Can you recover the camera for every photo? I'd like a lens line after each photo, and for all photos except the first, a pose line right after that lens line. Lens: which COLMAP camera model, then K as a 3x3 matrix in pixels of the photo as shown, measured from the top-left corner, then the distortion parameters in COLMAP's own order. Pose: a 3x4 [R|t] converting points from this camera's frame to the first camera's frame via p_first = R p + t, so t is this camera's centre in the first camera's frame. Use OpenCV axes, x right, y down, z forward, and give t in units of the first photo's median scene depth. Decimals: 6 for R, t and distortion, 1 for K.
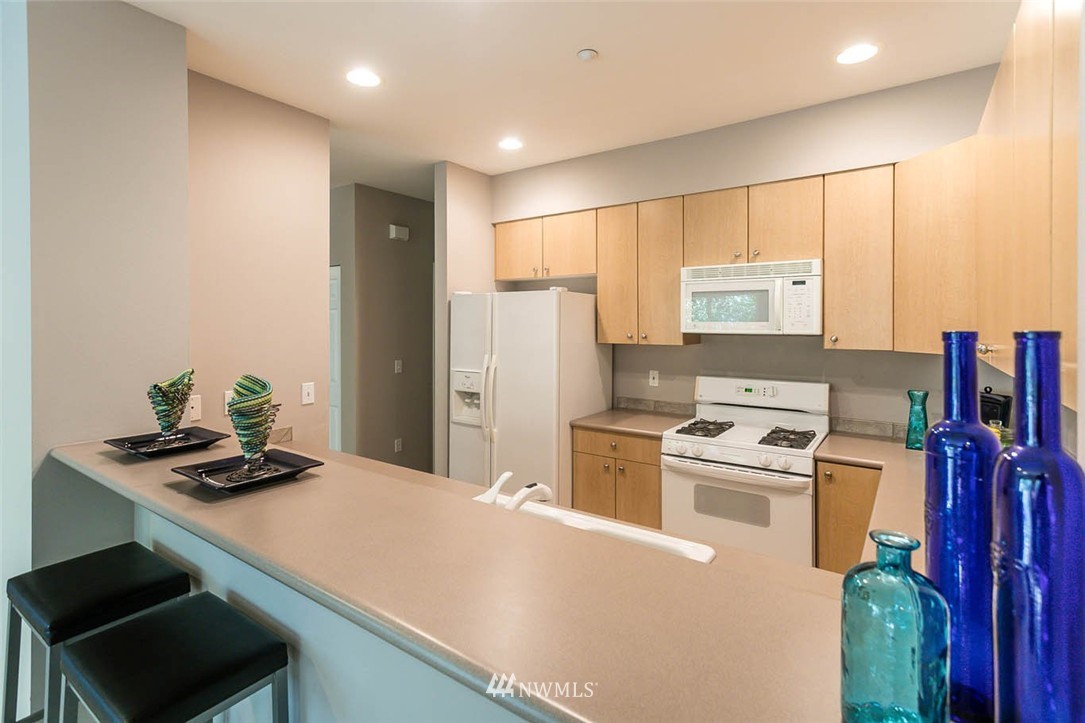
lens RADIAL K [[518.0, 0, 536.3], [0, 518.0, 321.4], [0, 0, 1]] dist [0.002949, 0.000386]
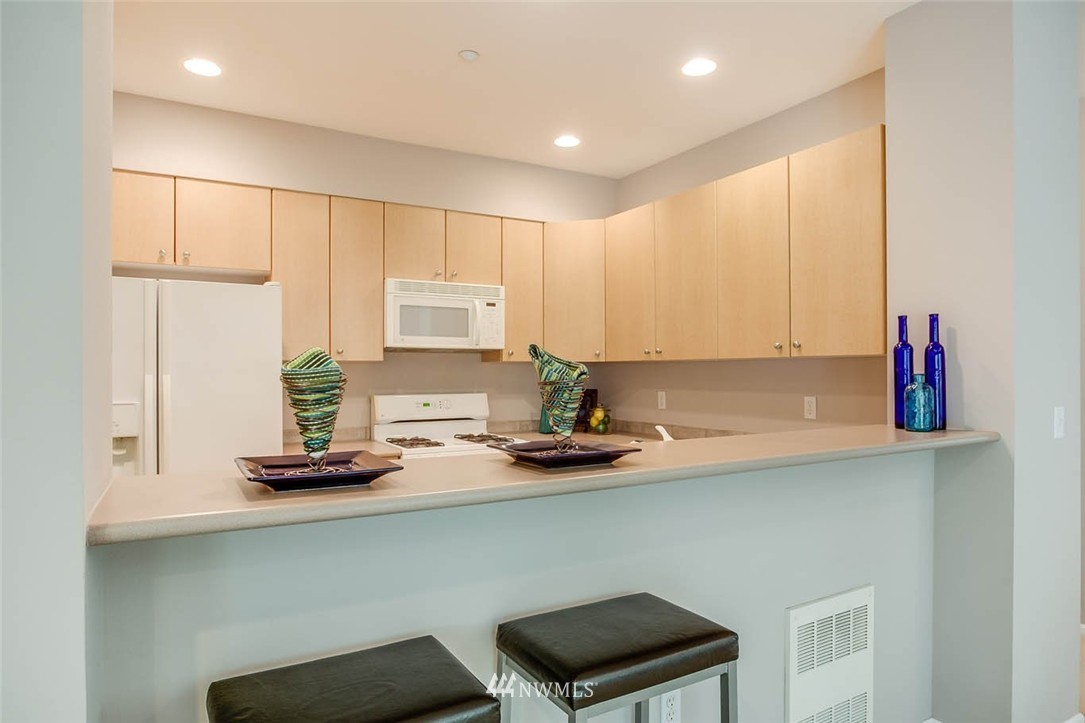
lens RADIAL K [[651.3, 0, 542.8], [0, 651.3, 367.7], [0, 0, 1]] dist [-0.043095, -0.000334]
pose [[0.409103, 0.004687, 0.912476, -0.684898], [0.000921, 0.999984, -0.005549, 0.066418], [-0.912488, 0.003110, 0.409093, 0.259616]]
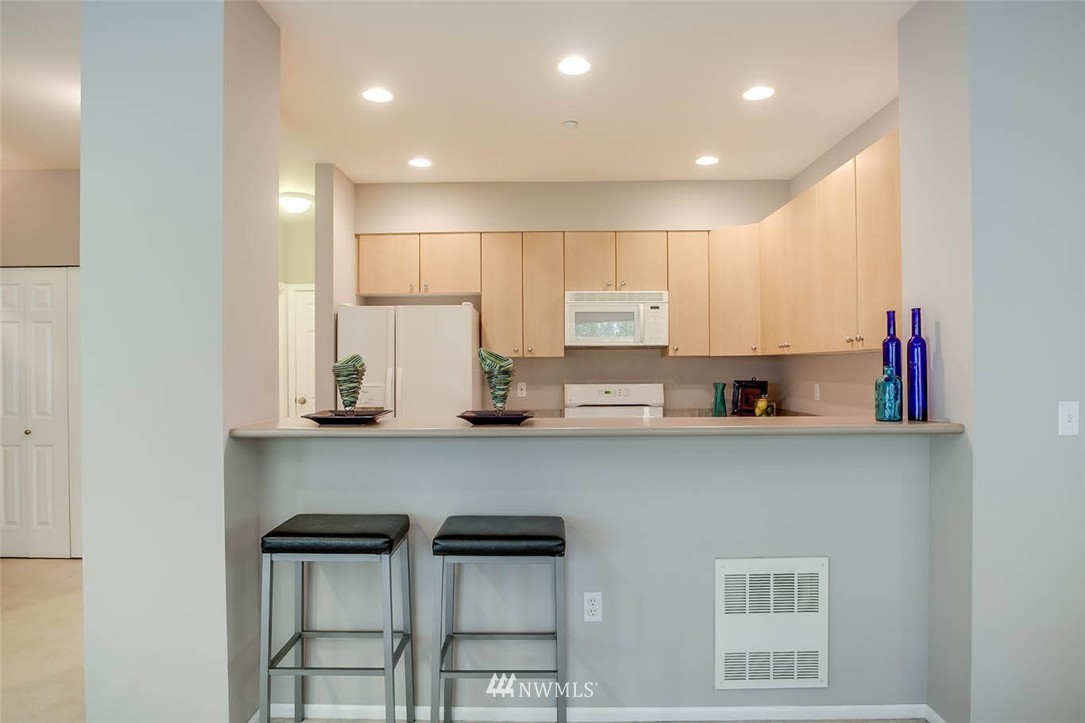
lens RADIAL K [[651.3, 0, 535.7], [0, 651.3, 358.4], [0, 0, 1]] dist [-0.043095, -0.000334]
pose [[0.823088, 0.002821, 0.567906, -0.633687], [0.003828, 0.999937, -0.010515, 0.066575], [-0.567900, 0.010829, 0.823026, -0.200214]]
